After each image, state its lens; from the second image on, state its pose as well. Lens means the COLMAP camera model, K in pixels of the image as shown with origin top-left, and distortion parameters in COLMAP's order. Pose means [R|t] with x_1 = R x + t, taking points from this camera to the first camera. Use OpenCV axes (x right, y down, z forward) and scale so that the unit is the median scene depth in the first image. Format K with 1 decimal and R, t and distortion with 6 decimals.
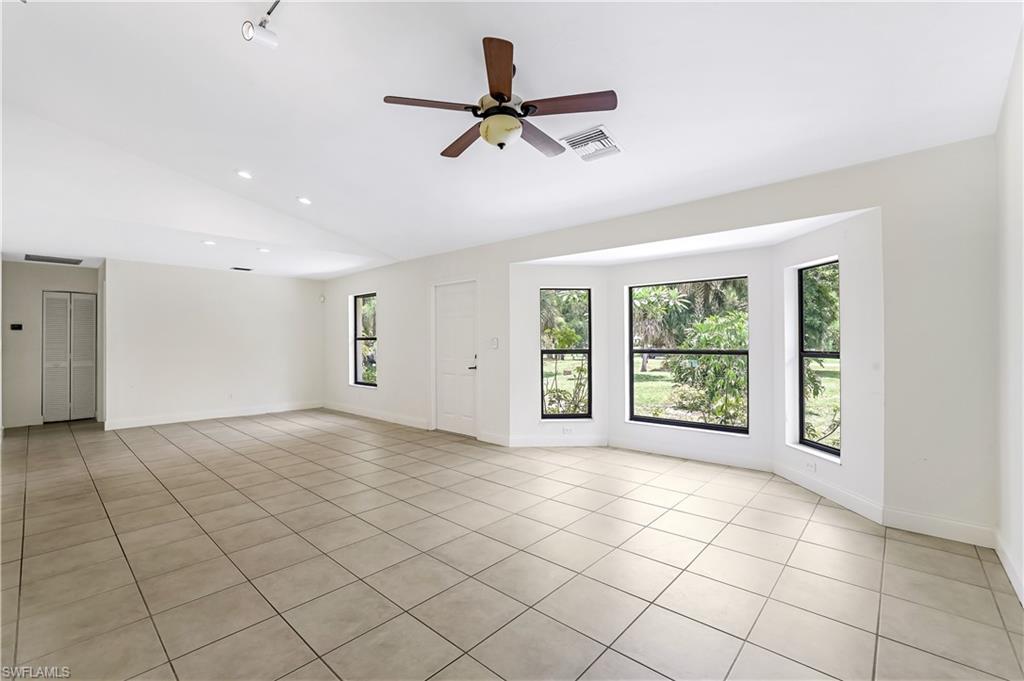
lens RADIAL K [[444.9, 0, 508.5], [0, 444.9, 339.0], [0, 0, 1]] dist [-0.046711, 0.013970]
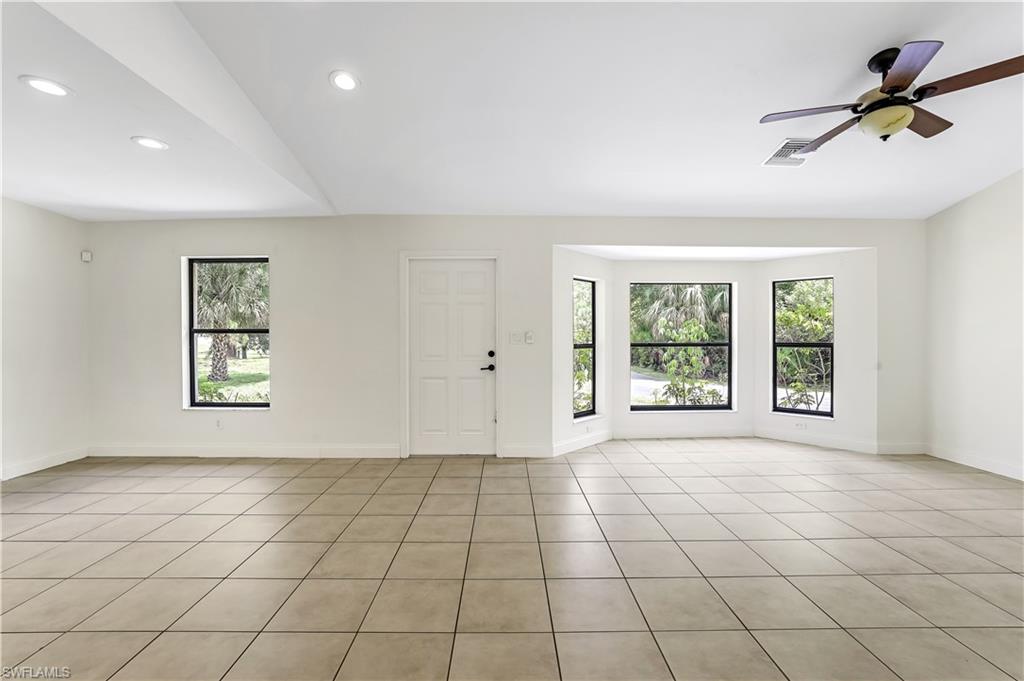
lens RADIAL K [[444.9, 0, 508.5], [0, 444.9, 339.0], [0, 0, 1]] dist [-0.046711, 0.013970]
pose [[0.738334, -0.002356, 0.674431, -0.760810], [-0.003297, 0.999969, 0.007102, 0.008654], [-0.674427, -0.007467, 0.738304, 0.500323]]
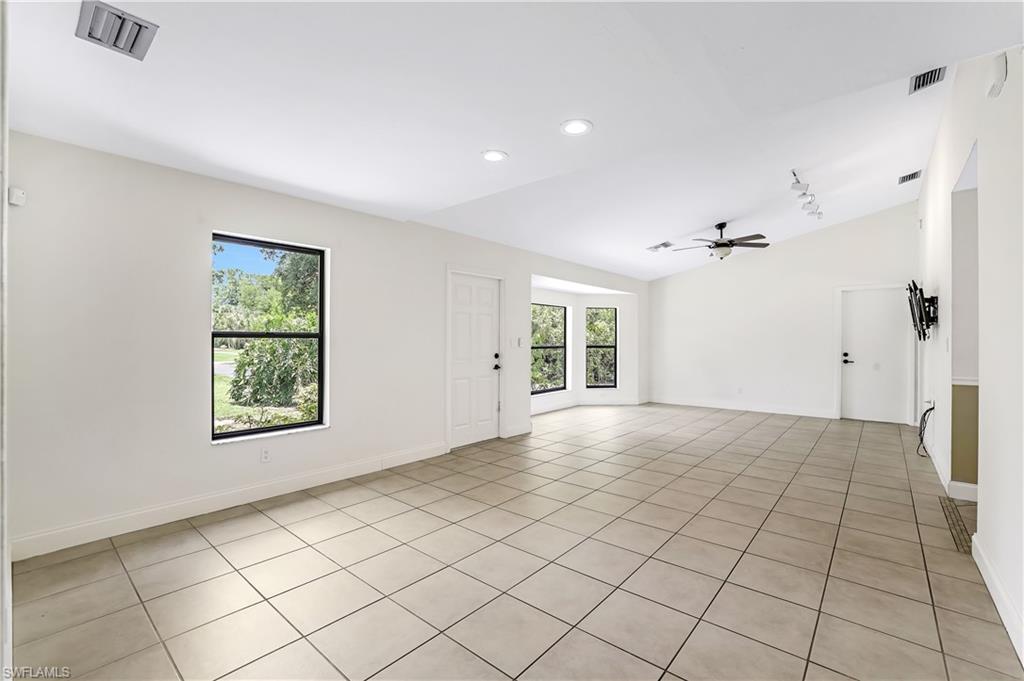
lens RADIAL K [[444.9, 0, 508.5], [0, 444.9, 339.0], [0, 0, 1]] dist [-0.046711, 0.013970]
pose [[-0.028695, 0.005540, 0.999573, -1.368159], [-0.006326, 0.999964, -0.005723, 0.009286], [-0.999568, -0.006487, -0.028659, 1.289193]]
